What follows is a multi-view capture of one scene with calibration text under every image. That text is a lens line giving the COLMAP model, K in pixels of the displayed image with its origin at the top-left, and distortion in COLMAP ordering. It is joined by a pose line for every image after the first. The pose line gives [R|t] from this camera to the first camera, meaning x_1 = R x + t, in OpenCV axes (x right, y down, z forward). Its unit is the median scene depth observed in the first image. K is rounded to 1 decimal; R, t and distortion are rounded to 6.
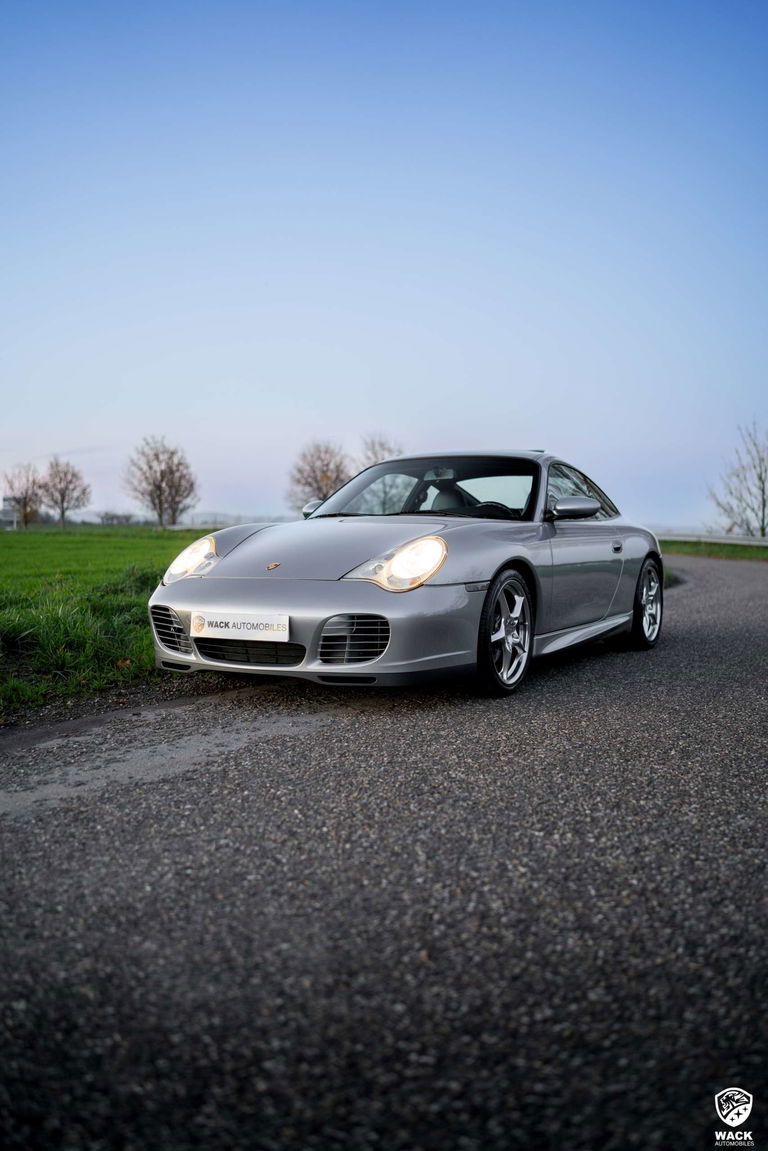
lens RADIAL K [[1106.1, 0, 386.7], [0, 1106.1, 600.1], [0, 0, 1]] dist [-0.197626, 0.225405]
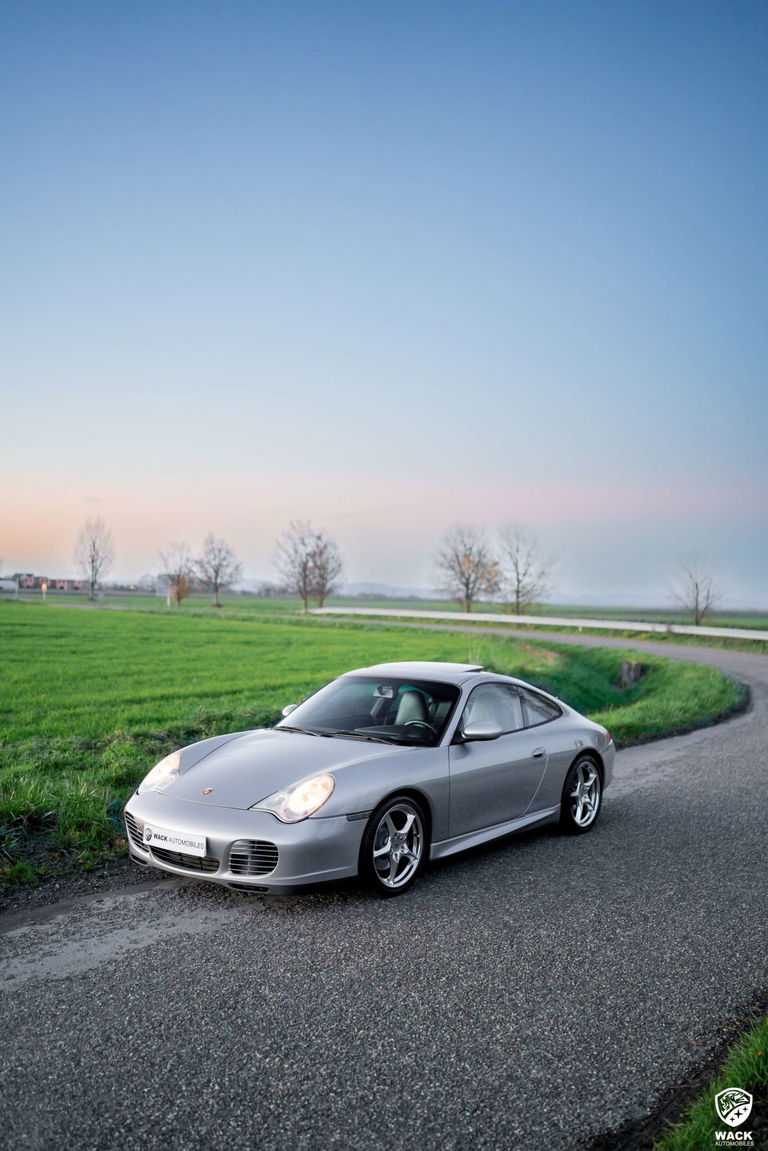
lens RADIAL K [[1114.4, 0, 384.0], [0, 1114.4, 575.5], [0, 0, 1]] dist [-0.204657, 0.246523]
pose [[0.988715, 0.012336, -0.149299, 0.035276], [-0.024711, 0.996381, -0.081324, -0.022072], [0.147755, 0.084096, 0.985442, -0.032778]]
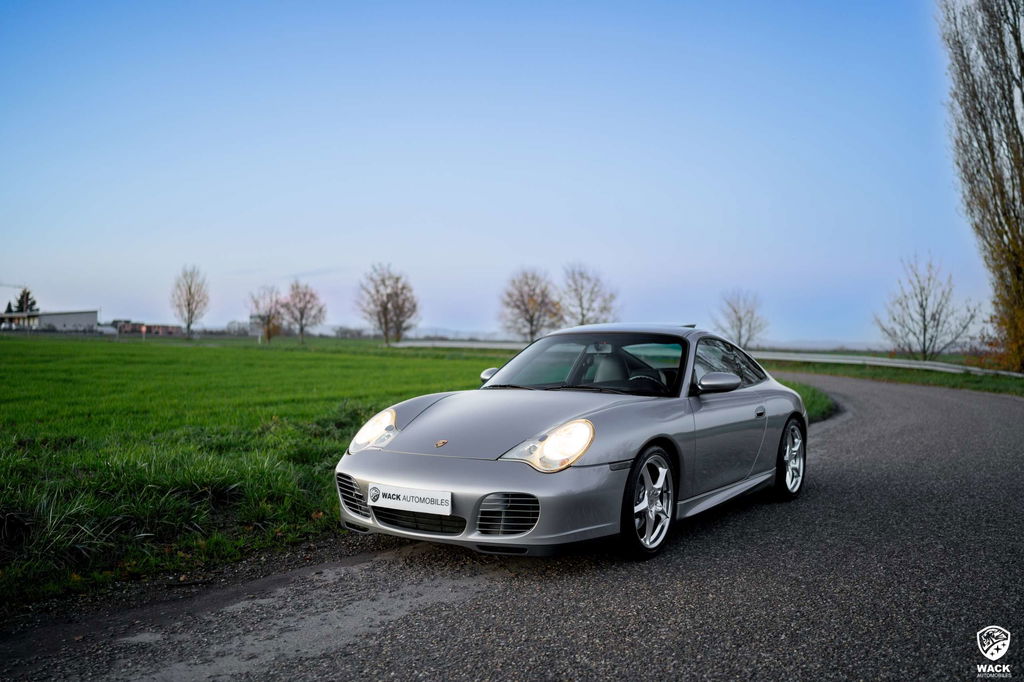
lens RADIAL K [[984.1, 0, 512.0], [0, 984.1, 341.0], [0, 0, 1]] dist [-0.197626, 0.225405]
pose [[0.996885, 0.007746, -0.078485, 0.005760], [-0.012830, 0.997836, -0.064488, -0.008614], [0.077816, 0.065294, 0.994827, -0.000696]]
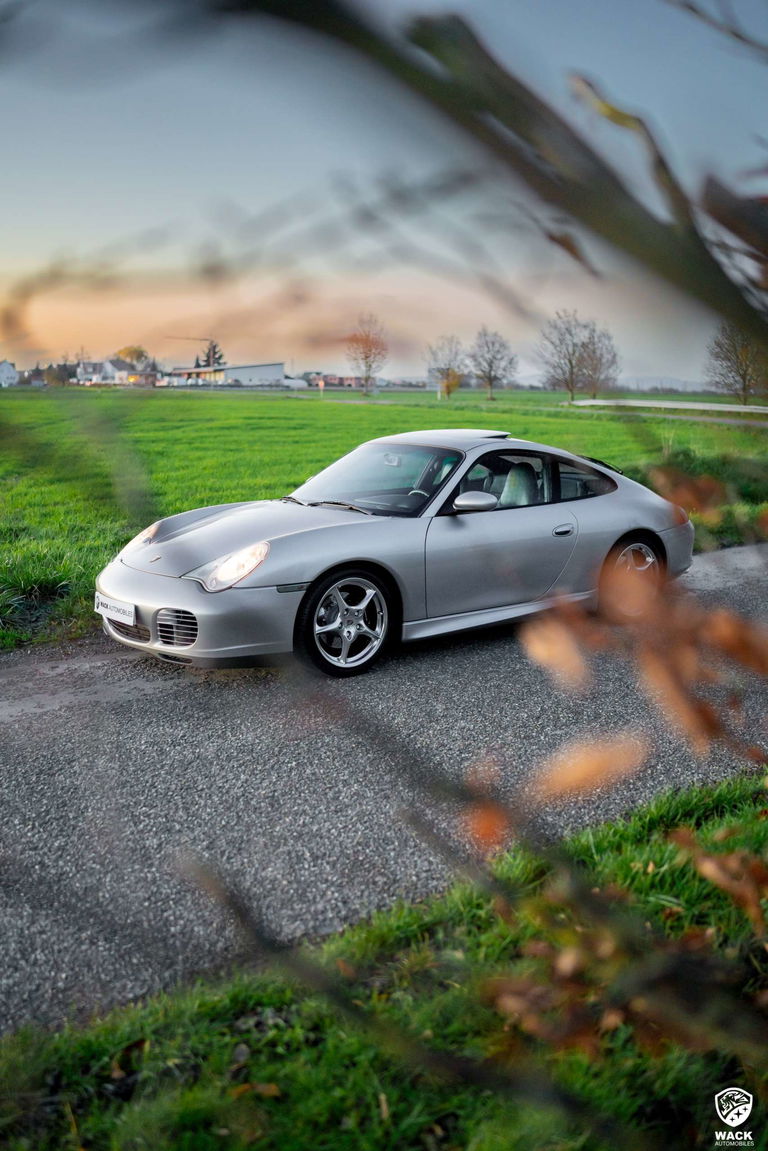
lens RADIAL K [[1114.4, 0, 384.0], [0, 1114.4, 575.5], [0, 0, 1]] dist [-0.204657, 0.246523]
pose [[0.914824, 0.065896, -0.398440, 0.076056], [-0.024743, 0.993890, 0.107565, -0.018394], [0.403093, -0.088544, 0.910865, -0.004715]]
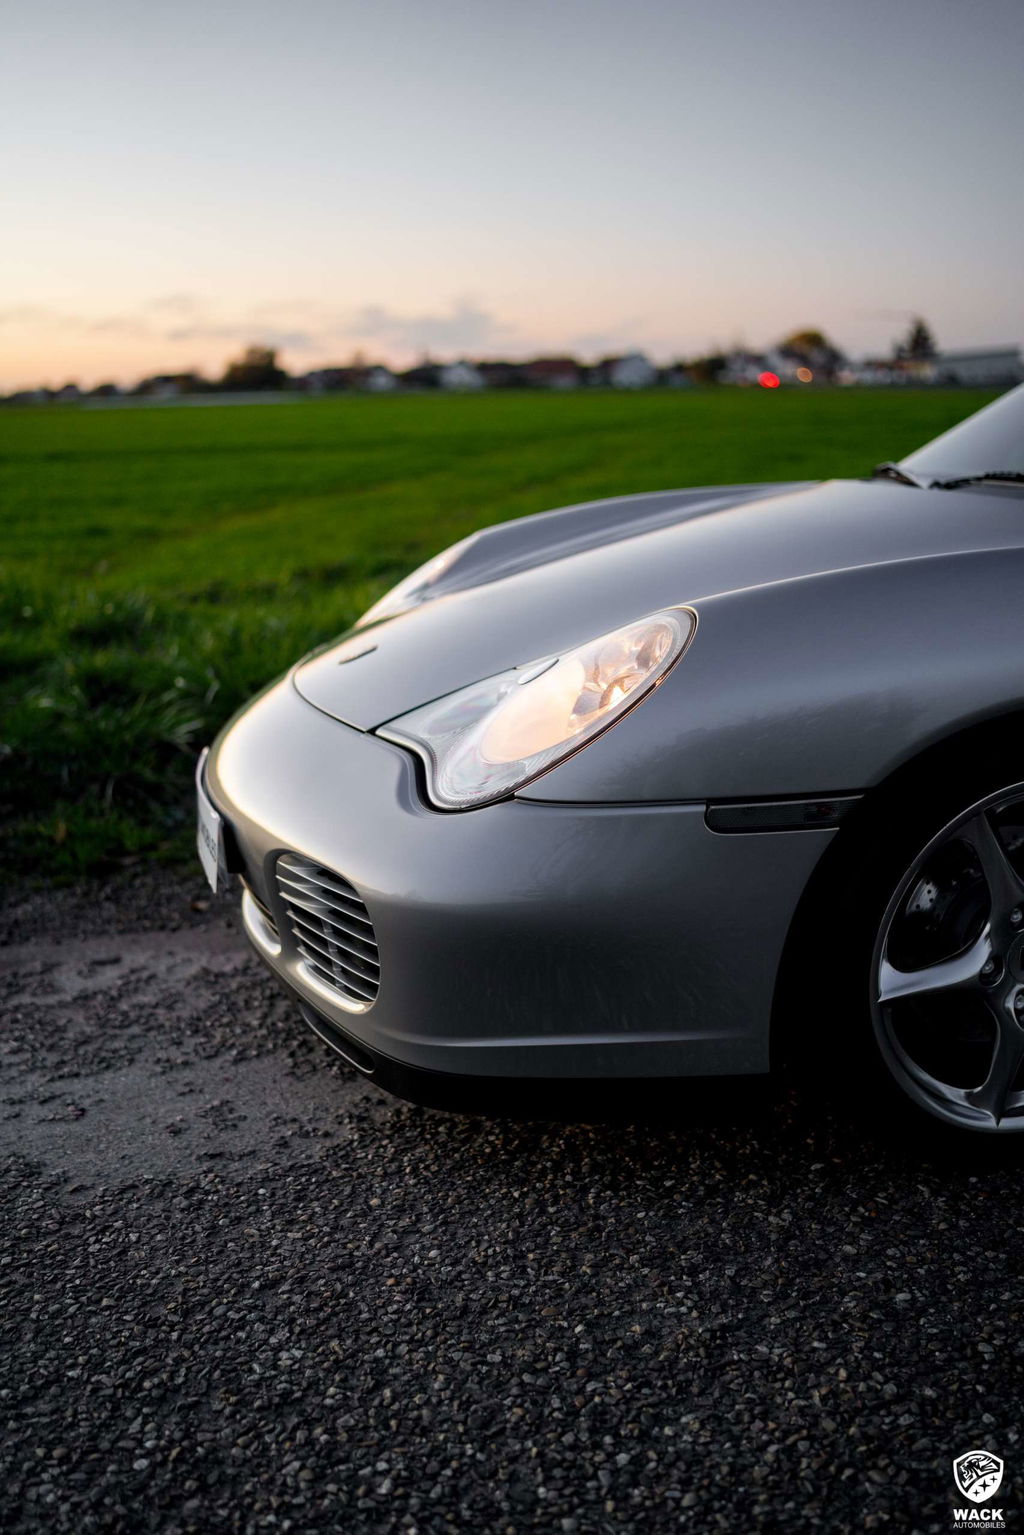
lens RADIAL K [[1475.2, 0, 515.5], [0, 1475.2, 800.3], [0, 0, 1]] dist [-0.197626, 0.225405]
pose [[0.670928, 0.178136, -0.719808, 0.034889], [-0.021509, 0.974983, 0.221237, -0.010991], [0.741210, -0.132952, 0.657975, 0.085052]]
